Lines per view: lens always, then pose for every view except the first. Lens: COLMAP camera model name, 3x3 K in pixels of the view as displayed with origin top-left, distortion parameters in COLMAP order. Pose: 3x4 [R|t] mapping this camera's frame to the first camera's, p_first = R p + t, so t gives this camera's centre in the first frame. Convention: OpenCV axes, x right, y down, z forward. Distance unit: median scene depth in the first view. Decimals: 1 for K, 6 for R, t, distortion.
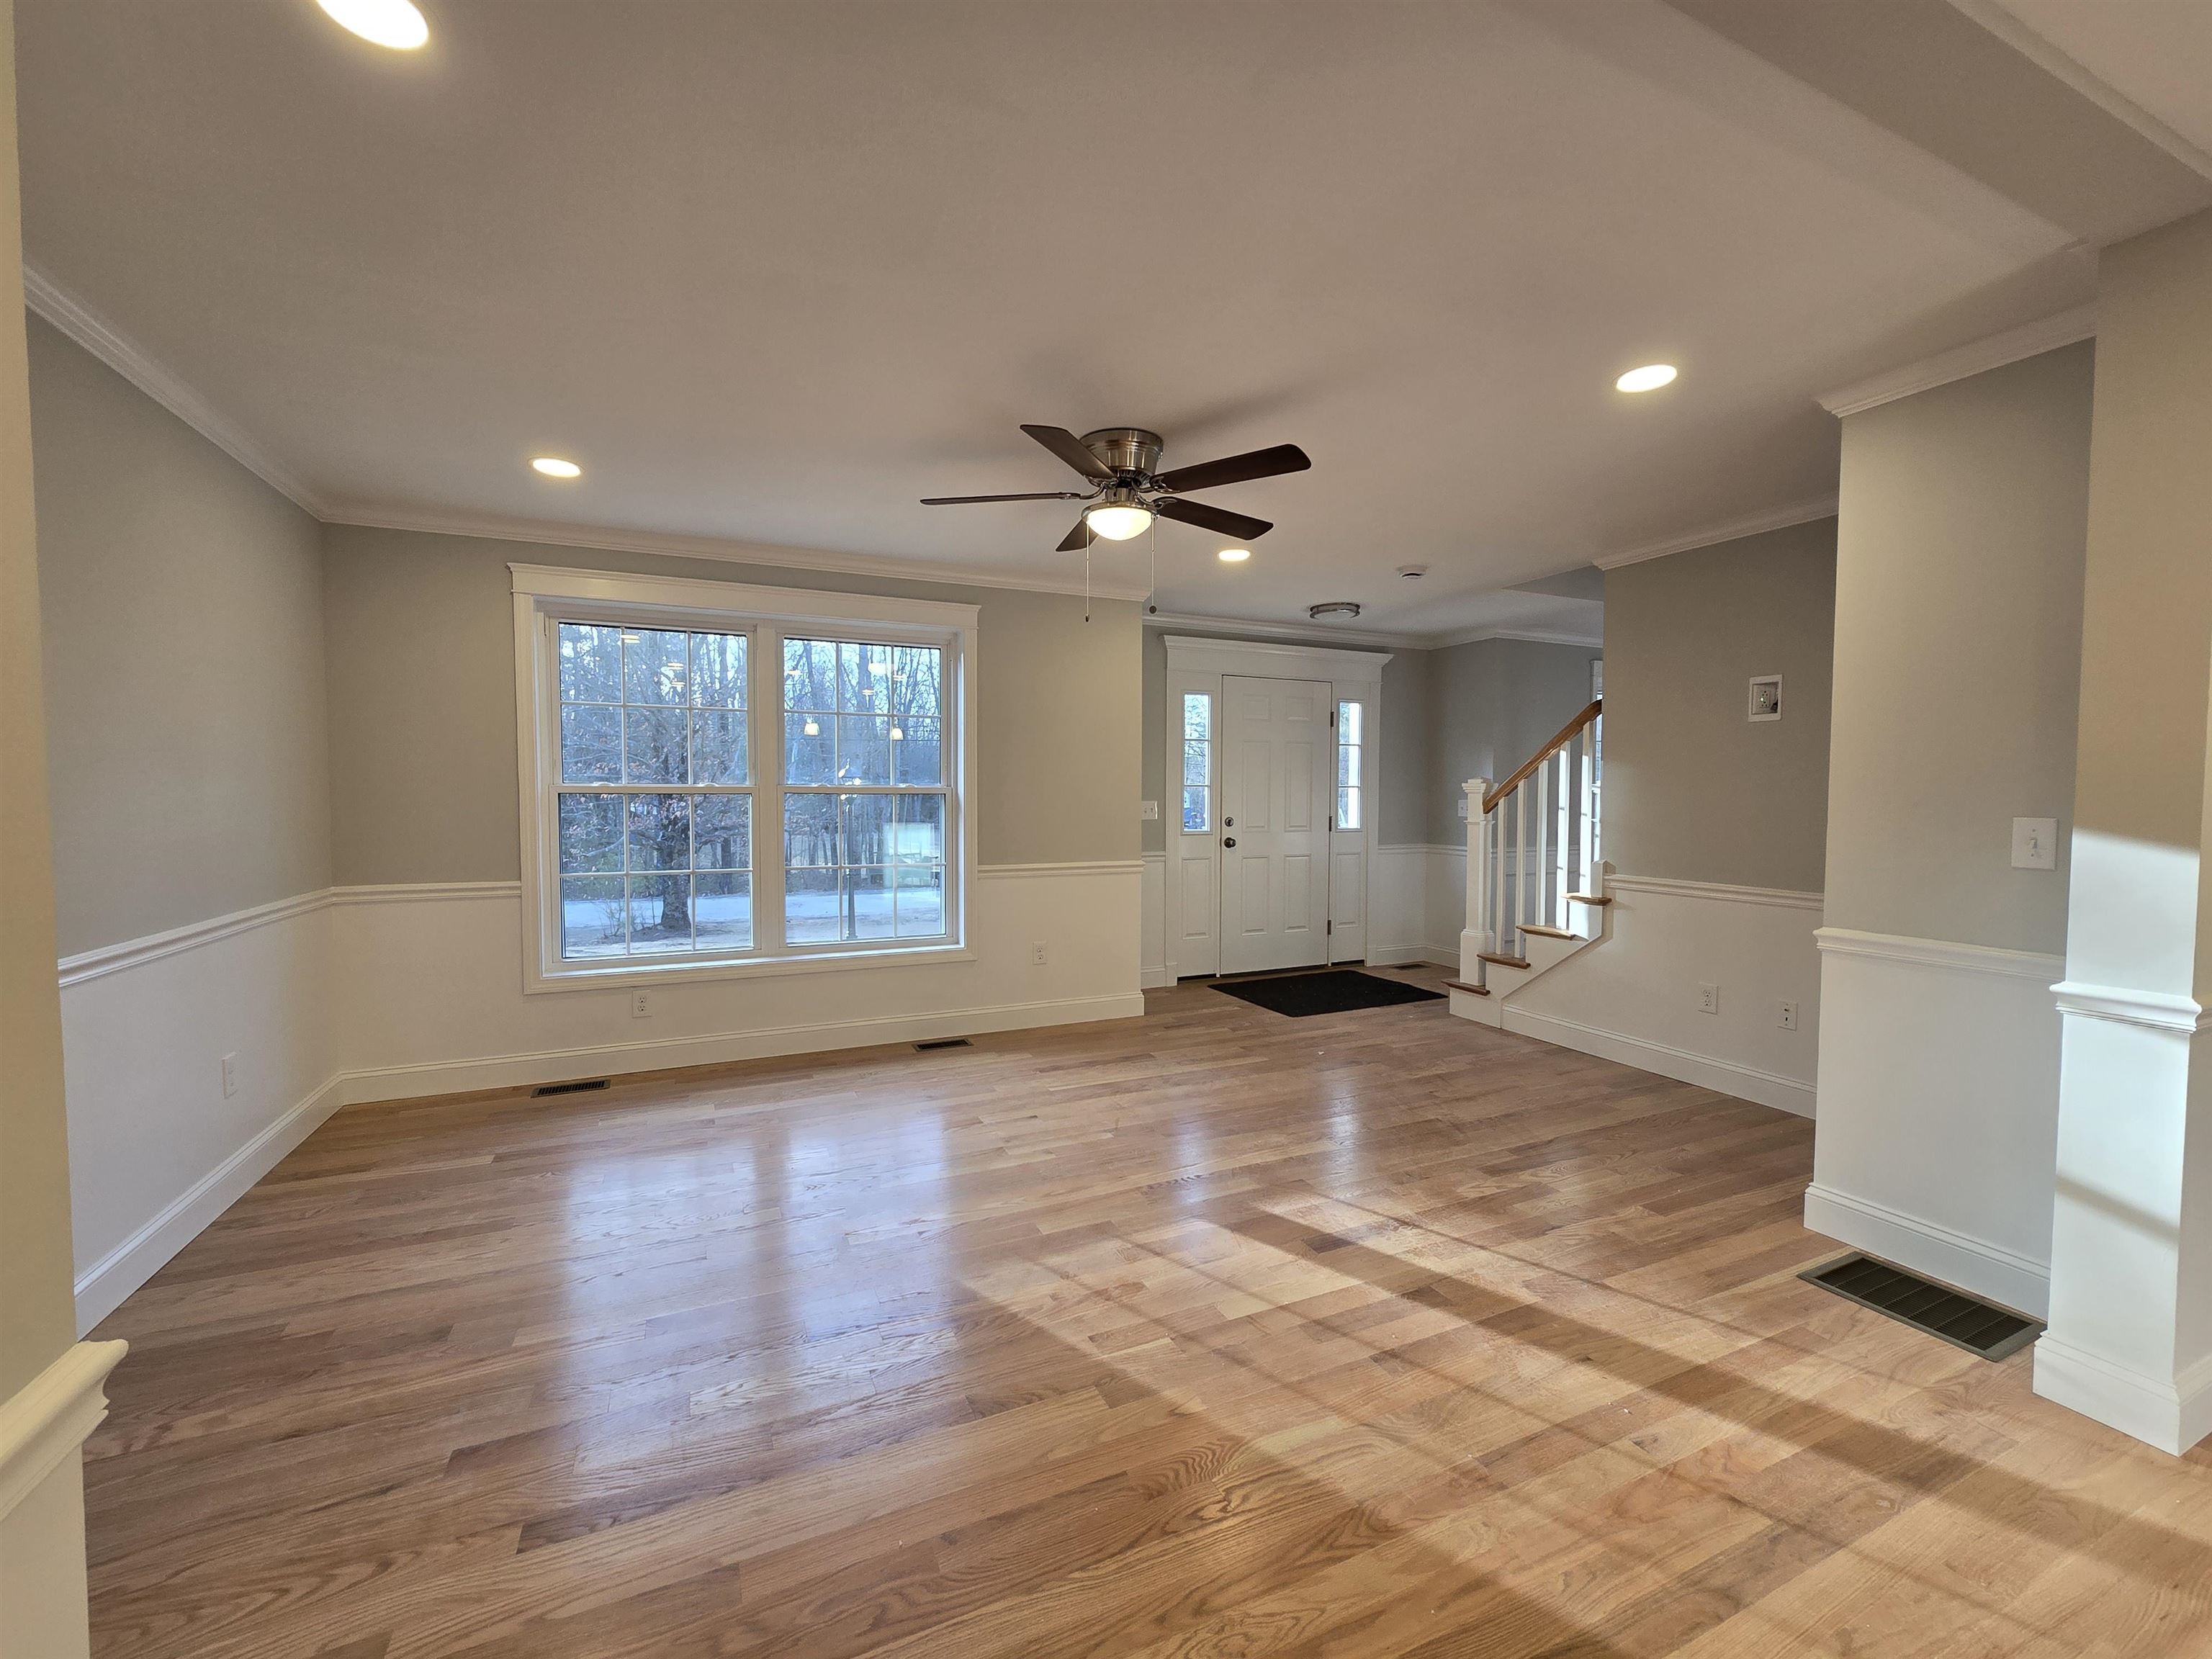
lens RADIAL K [[896.1, 0, 1094.8], [0, 896.1, 834.1], [0, 0, 1]] dist [0.000106, 0.000031]
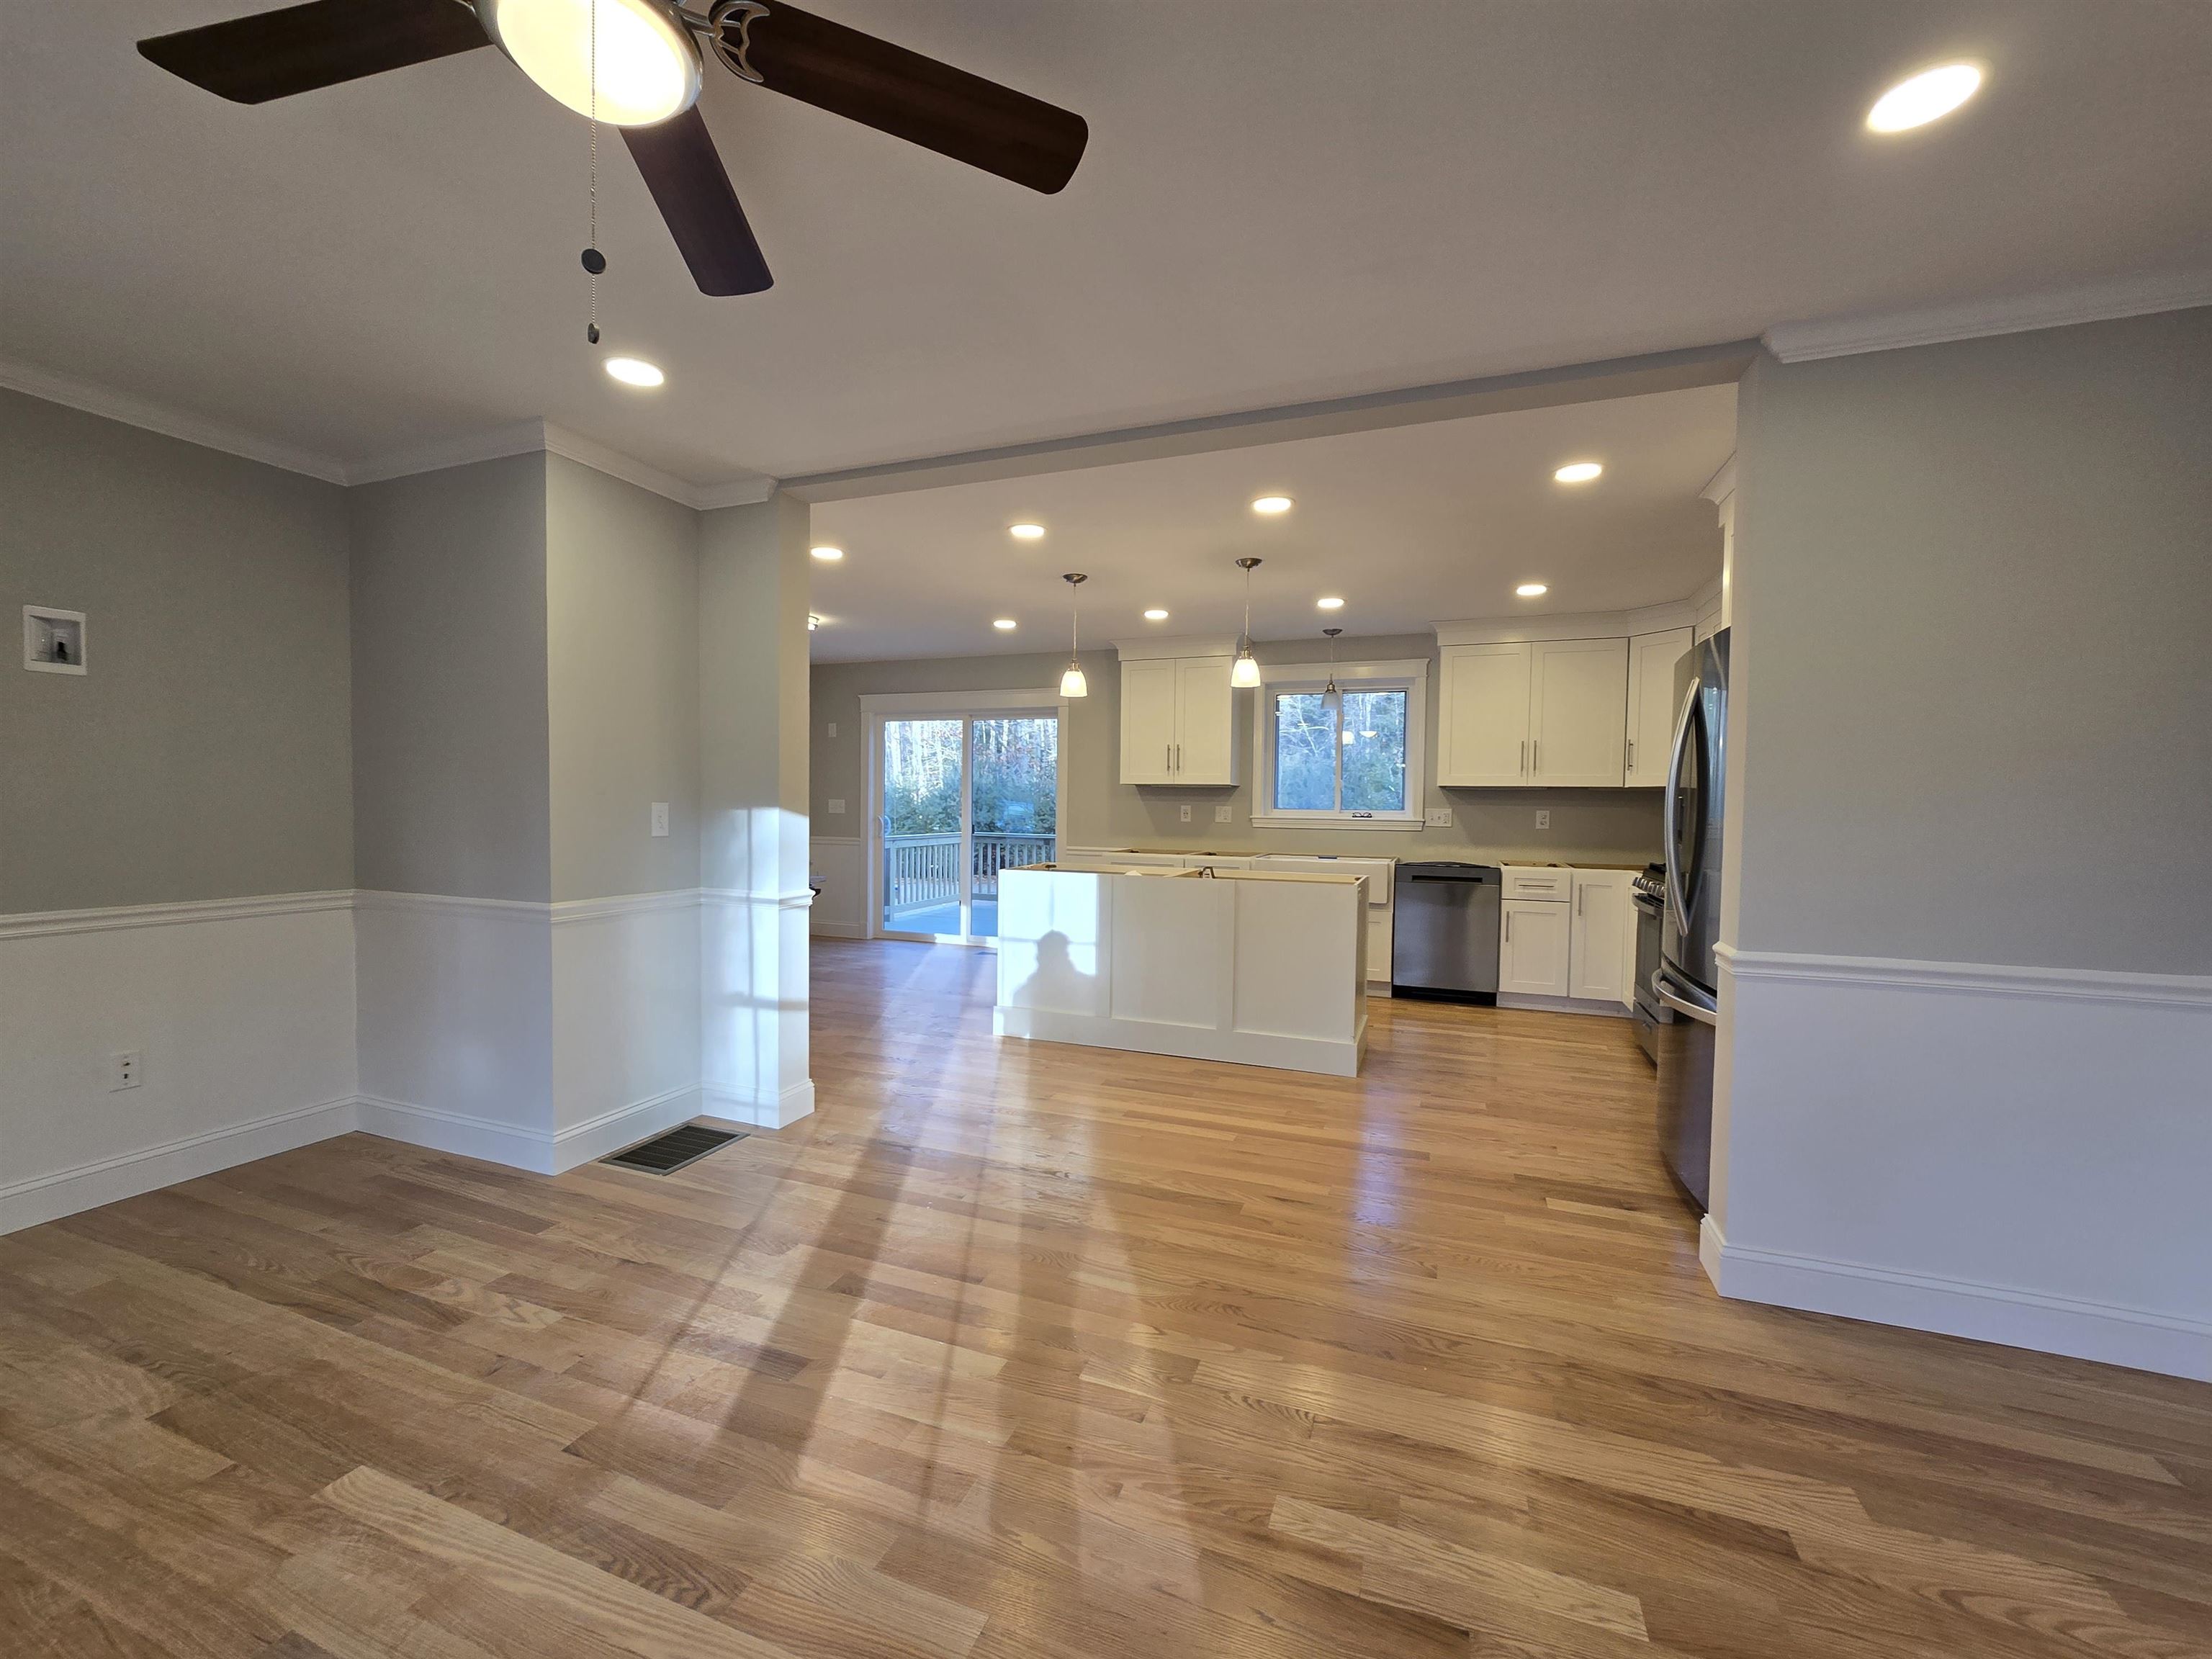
lens RADIAL K [[896.1, 0, 1094.8], [0, 896.1, 834.1], [0, 0, 1]] dist [0.000106, 0.000031]
pose [[-0.701950, -0.035060, 0.711363, -0.460813], [0.018612, 0.997544, 0.067531, -0.046030], [-0.711983, 0.060643, -0.699573, 1.305602]]
